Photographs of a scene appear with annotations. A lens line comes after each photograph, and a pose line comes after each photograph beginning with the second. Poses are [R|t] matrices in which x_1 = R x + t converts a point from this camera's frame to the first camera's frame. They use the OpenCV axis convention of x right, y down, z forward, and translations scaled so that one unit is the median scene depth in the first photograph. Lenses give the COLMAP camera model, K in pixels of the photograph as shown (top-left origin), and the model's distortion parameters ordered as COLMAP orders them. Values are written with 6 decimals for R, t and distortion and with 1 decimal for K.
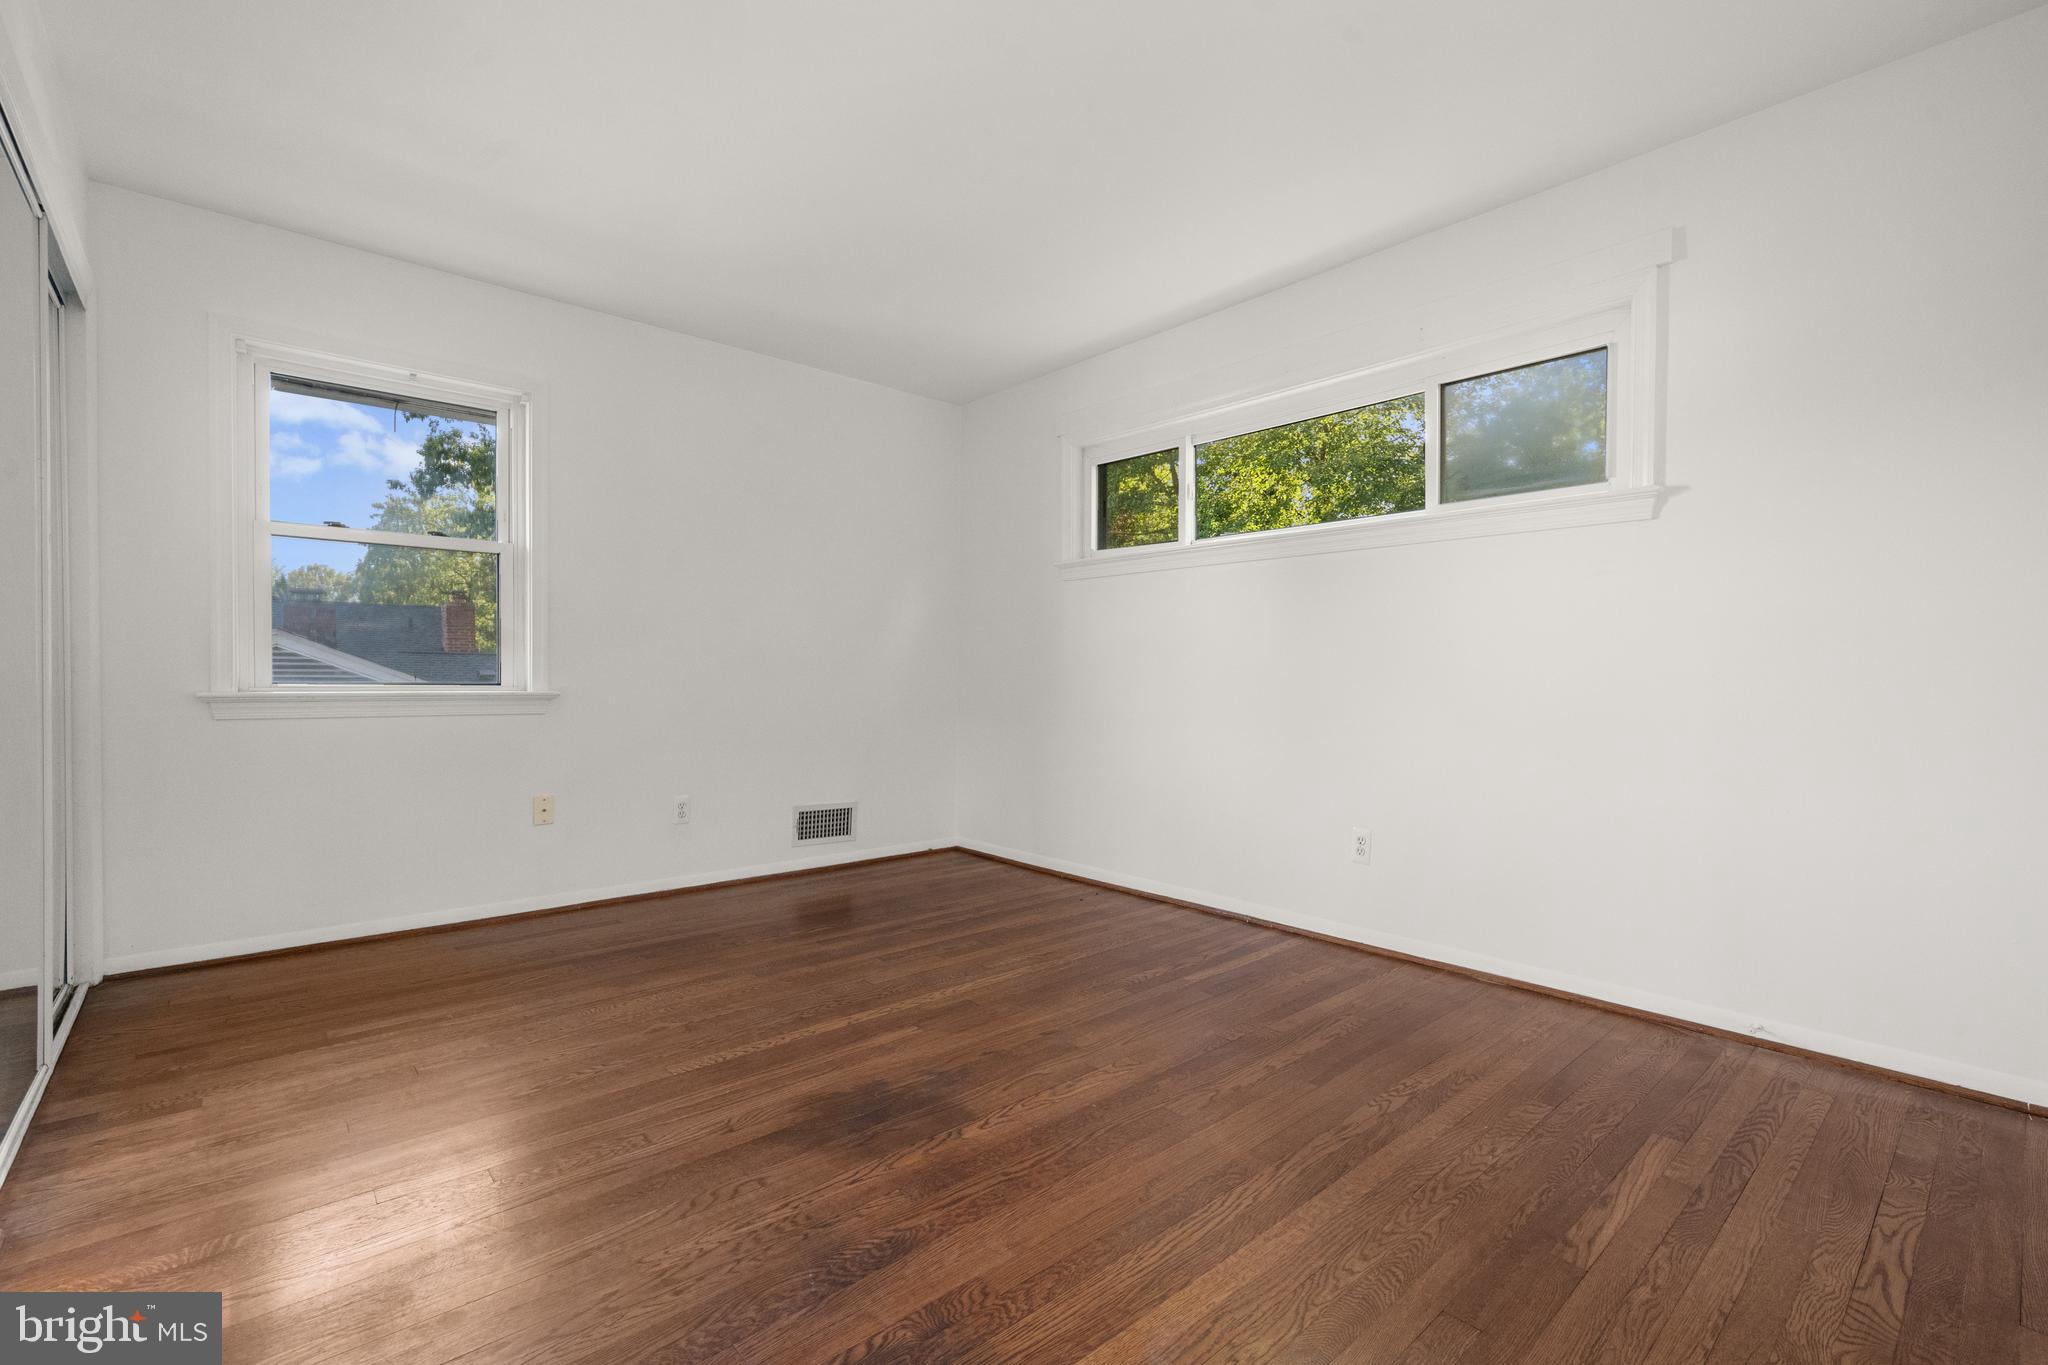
lens RADIAL K [[900.9, 0, 1026.4], [0, 900.9, 683.2], [0, 0, 1]] dist [-0.001359, 0.001568]
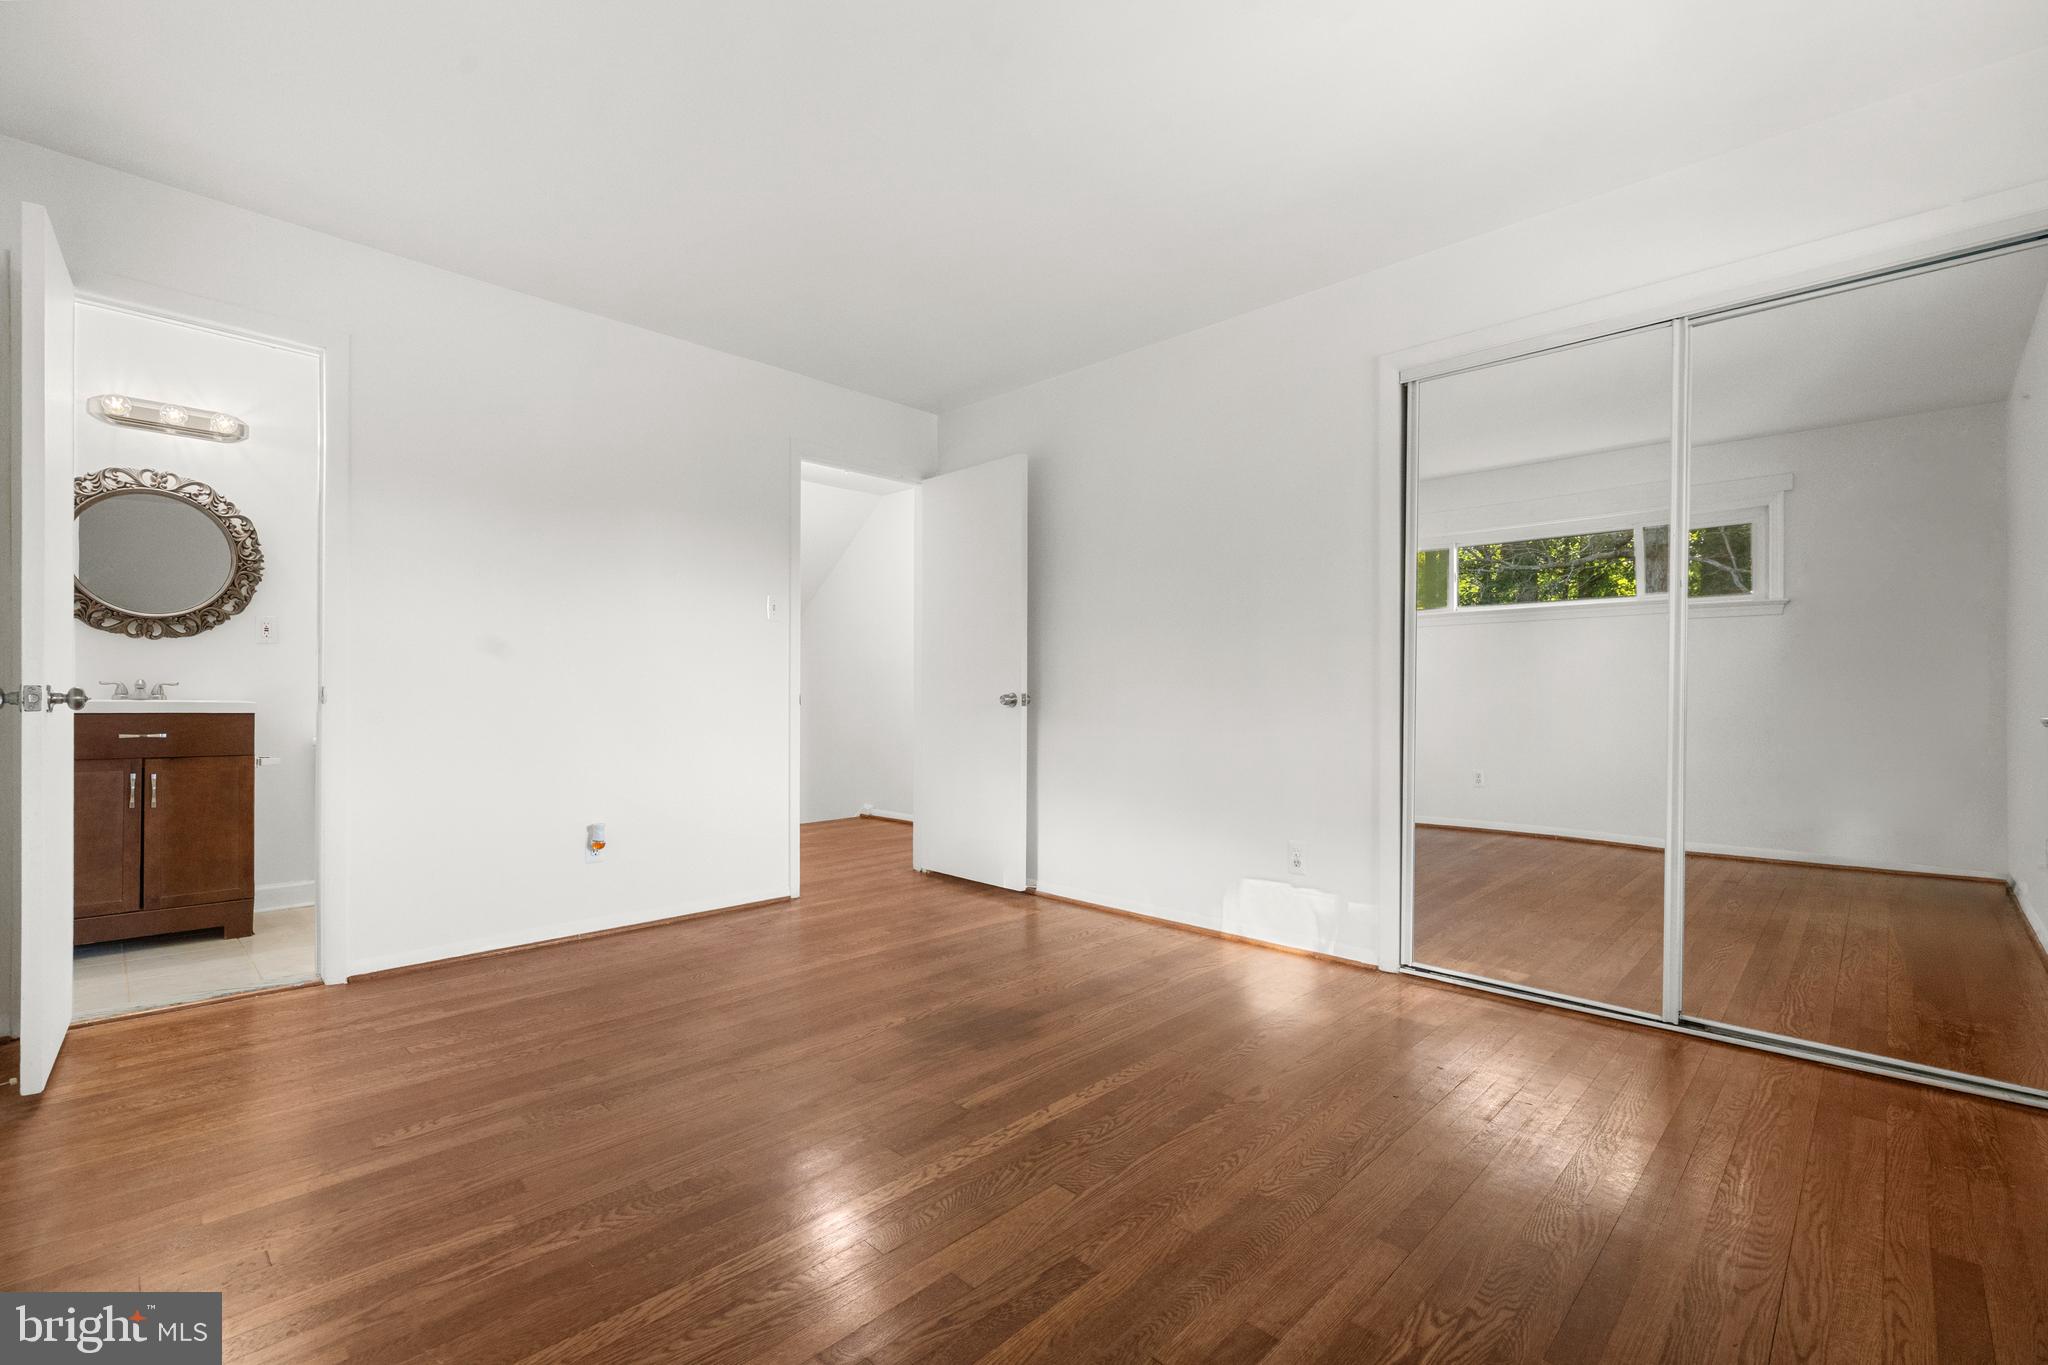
lens RADIAL K [[900.9, 0, 1022.3], [0, 900.9, 690.6], [0, 0, 1]] dist [-0.001359, 0.001568]
pose [[-0.997409, -0.011169, -0.071063, -0.116315], [-0.011239, 0.999937, 0.000587, -0.008471], [0.071051, 0.001384, -0.997472, 1.906521]]
